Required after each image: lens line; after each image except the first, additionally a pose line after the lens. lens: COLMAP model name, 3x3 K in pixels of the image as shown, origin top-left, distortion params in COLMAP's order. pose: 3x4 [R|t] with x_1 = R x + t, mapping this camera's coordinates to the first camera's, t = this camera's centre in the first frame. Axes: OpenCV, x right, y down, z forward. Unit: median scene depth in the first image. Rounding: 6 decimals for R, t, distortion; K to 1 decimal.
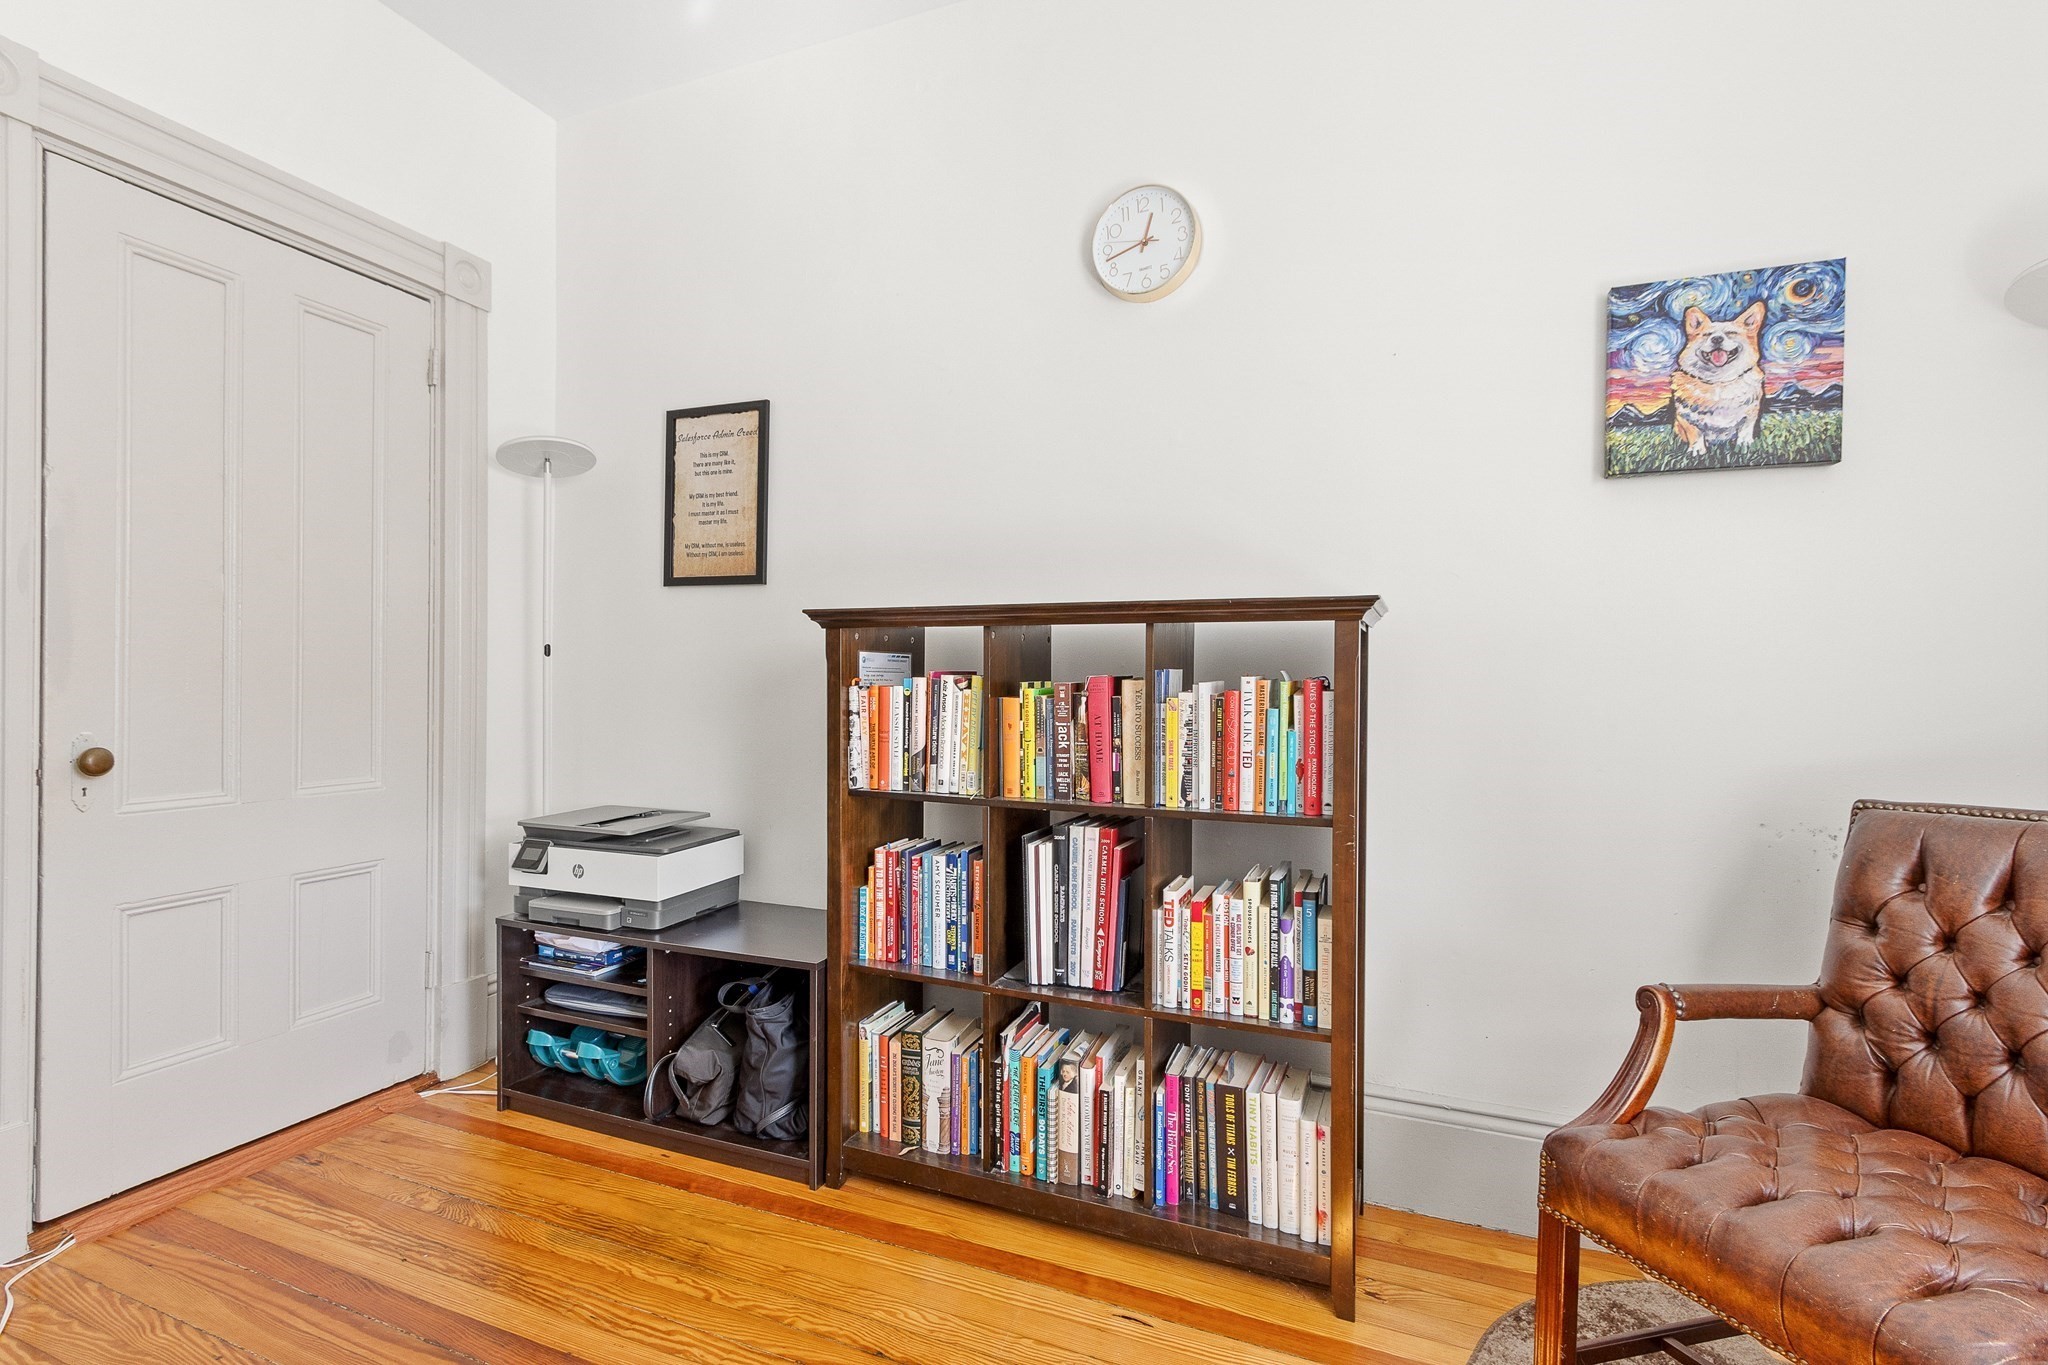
lens RADIAL K [[951.3, 0, 1022.2], [0, 951.3, 683.0], [0, 0, 1]] dist [0.003621, 0.000555]
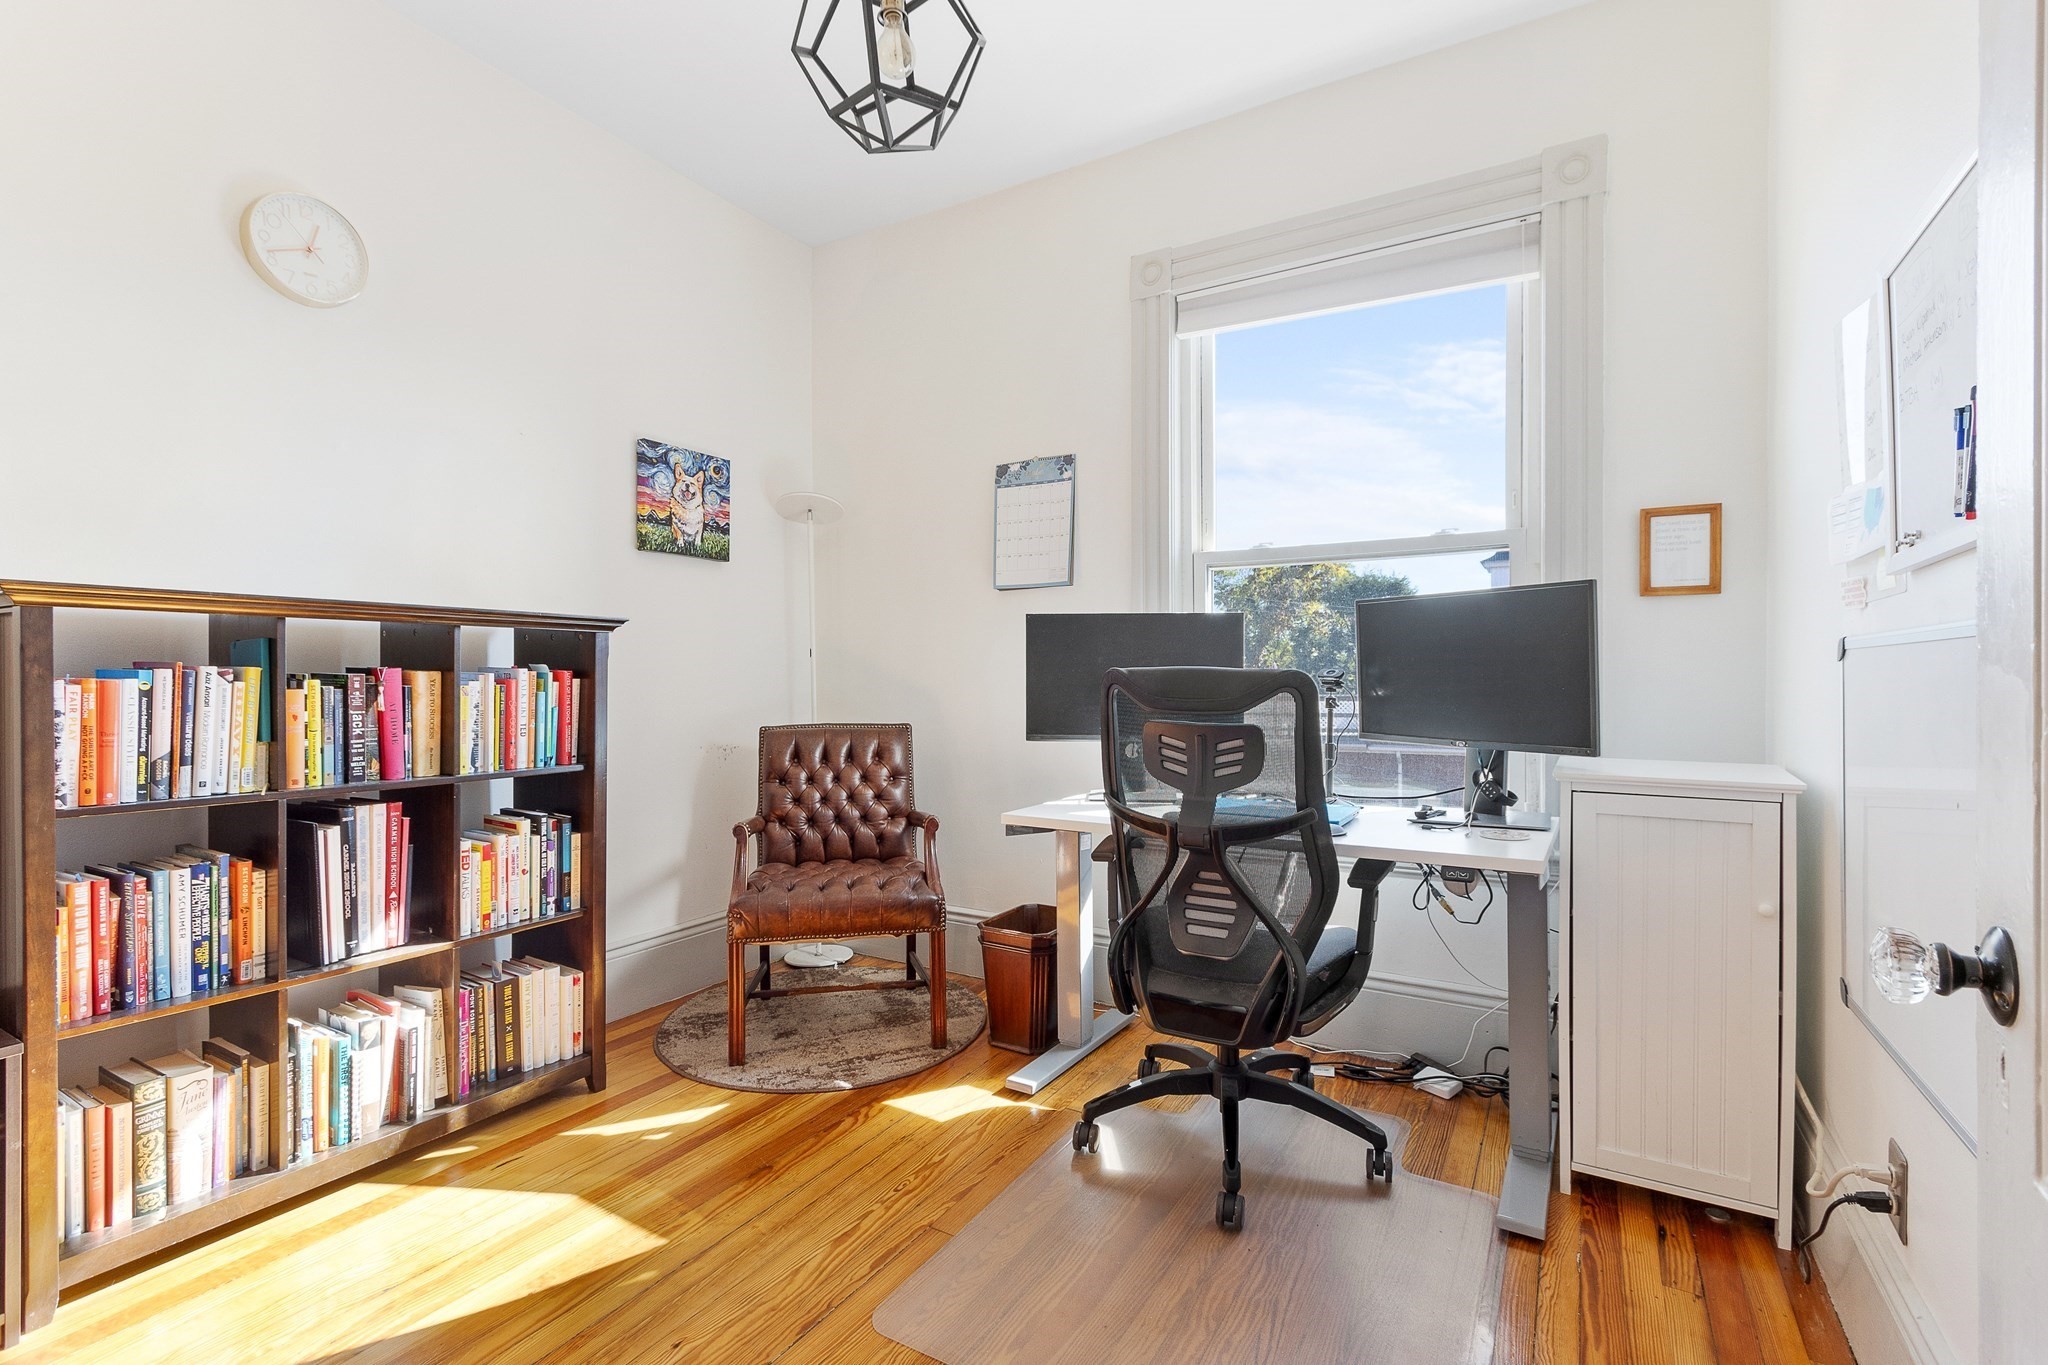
lens RADIAL K [[951.3, 0, 1019.6], [0, 951.3, 675.3], [0, 0, 1]] dist [0.003621, 0.000555]
pose [[0.143771, -0.005089, 0.989598, -0.963778], [0.009760, 0.999945, 0.003724, 0.004731], [-0.989563, 0.009123, 0.143813, 0.104724]]
